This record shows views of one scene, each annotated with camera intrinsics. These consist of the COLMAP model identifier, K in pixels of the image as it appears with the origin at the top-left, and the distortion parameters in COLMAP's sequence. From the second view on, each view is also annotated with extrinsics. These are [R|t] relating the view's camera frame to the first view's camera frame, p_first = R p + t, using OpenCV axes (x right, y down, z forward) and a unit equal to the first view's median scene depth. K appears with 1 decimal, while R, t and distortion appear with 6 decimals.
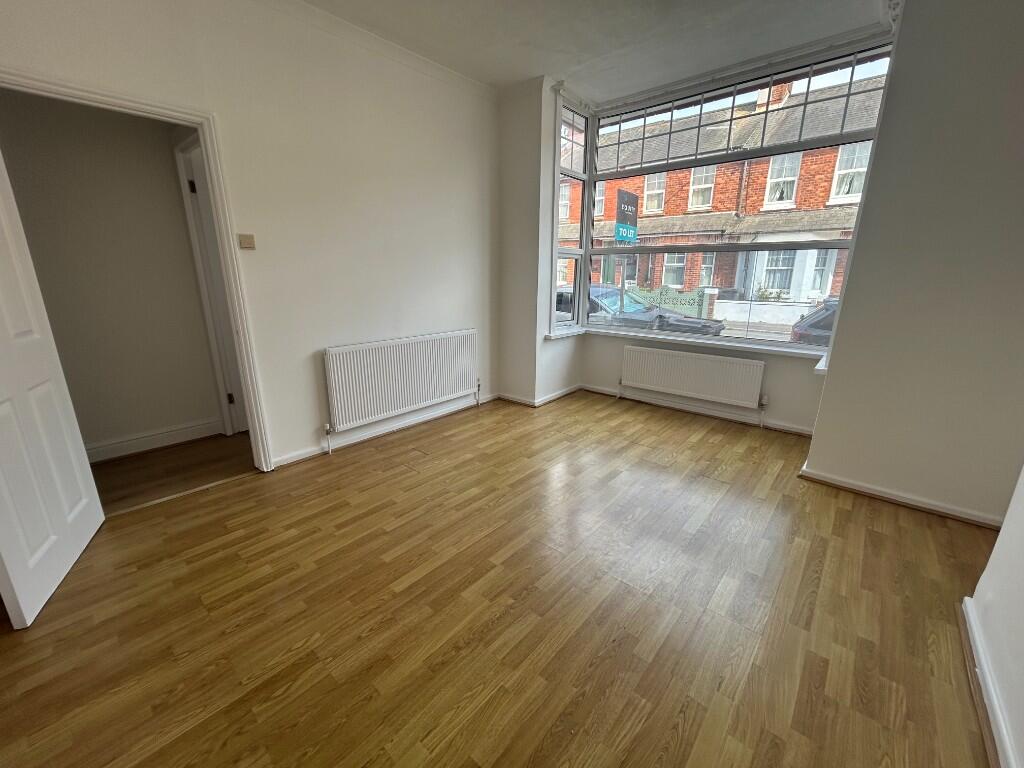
lens RADIAL K [[415.3, 0, 508.8], [0, 415.3, 382.0], [0, 0, 1]] dist [0.001154, 0.000396]
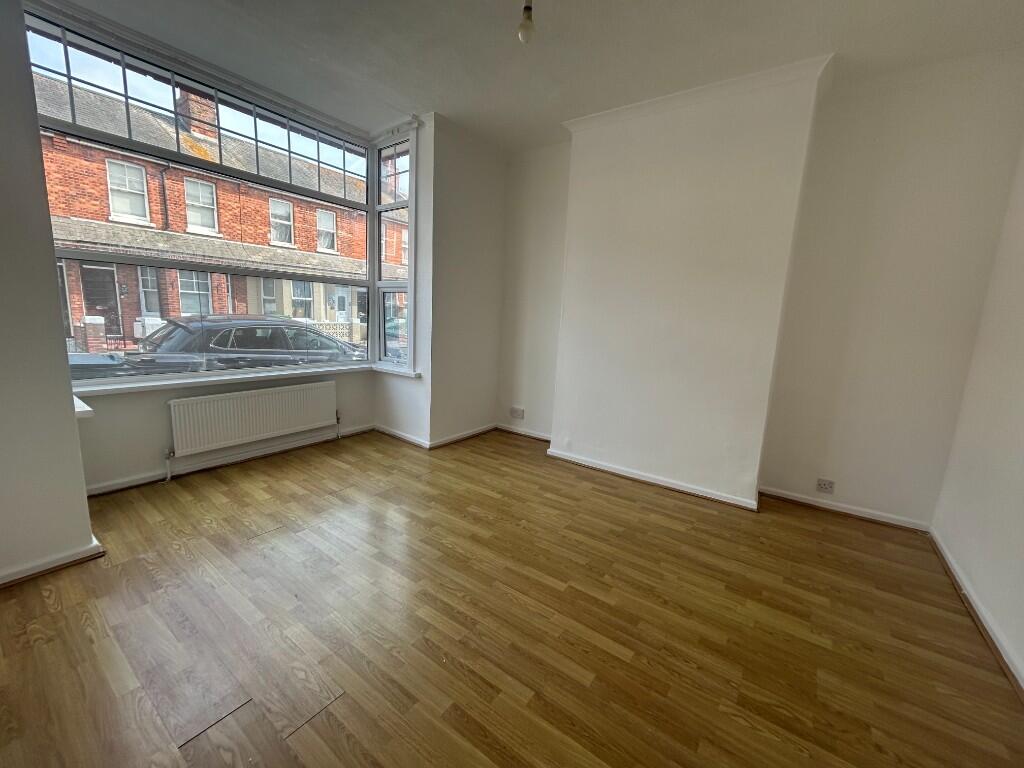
lens RADIAL K [[415.3, 0, 507.4], [0, 415.3, 386.3], [0, 0, 1]] dist [0.001154, 0.000396]
pose [[-0.087617, -0.181562, 0.979469, -0.557451], [0.207963, 0.958251, 0.196231, -0.167217], [-0.974205, 0.220886, -0.046201, 0.628102]]
